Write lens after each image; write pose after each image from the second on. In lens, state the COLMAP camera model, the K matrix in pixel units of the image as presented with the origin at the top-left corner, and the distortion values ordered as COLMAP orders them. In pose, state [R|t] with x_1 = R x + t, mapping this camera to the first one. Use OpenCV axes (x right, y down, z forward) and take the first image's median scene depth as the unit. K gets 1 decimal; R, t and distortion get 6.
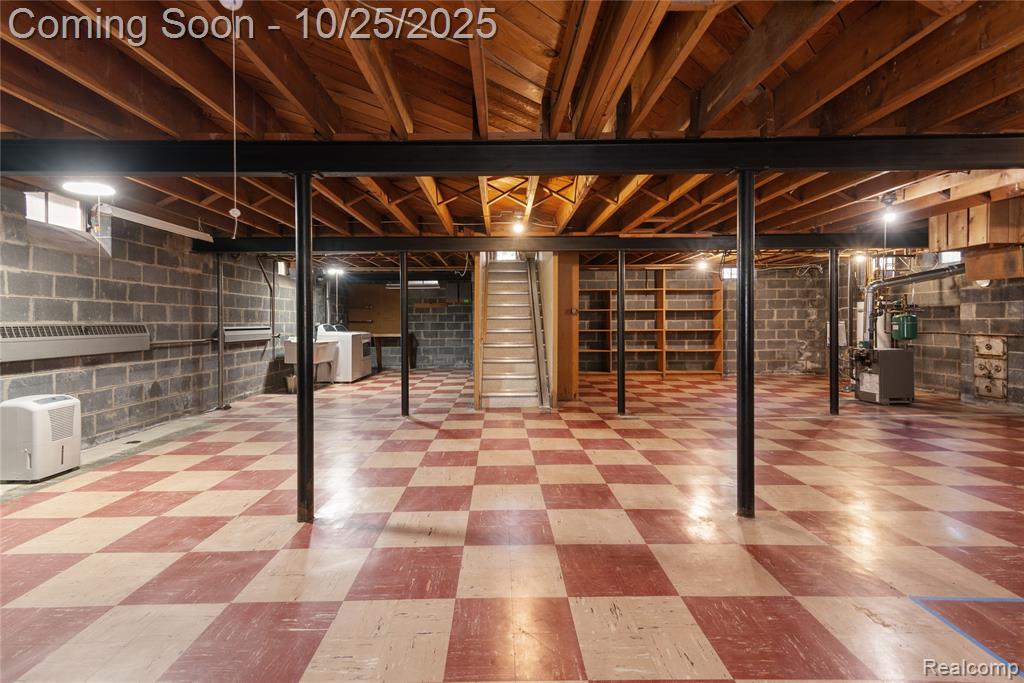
lens RADIAL K [[493.0, 0, 499.5], [0, 493.0, 325.4], [0, 0, 1]] dist [0.005924, 0.000632]
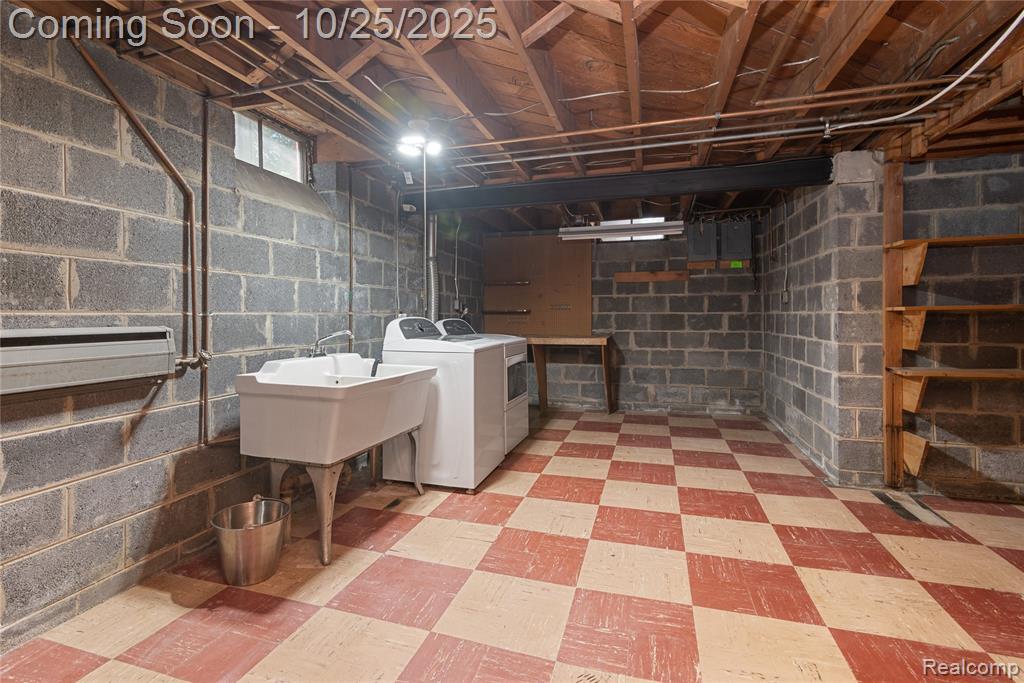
lens RADIAL K [[493.0, 0, 499.5], [0, 493.0, 325.4], [0, 0, 1]] dist [0.005924, 0.000632]
pose [[0.956060, 0.007126, -0.293083, -0.170599], [-0.002275, 0.999855, 0.016892, -0.002887], [0.293161, -0.015483, 0.955938, 0.630631]]
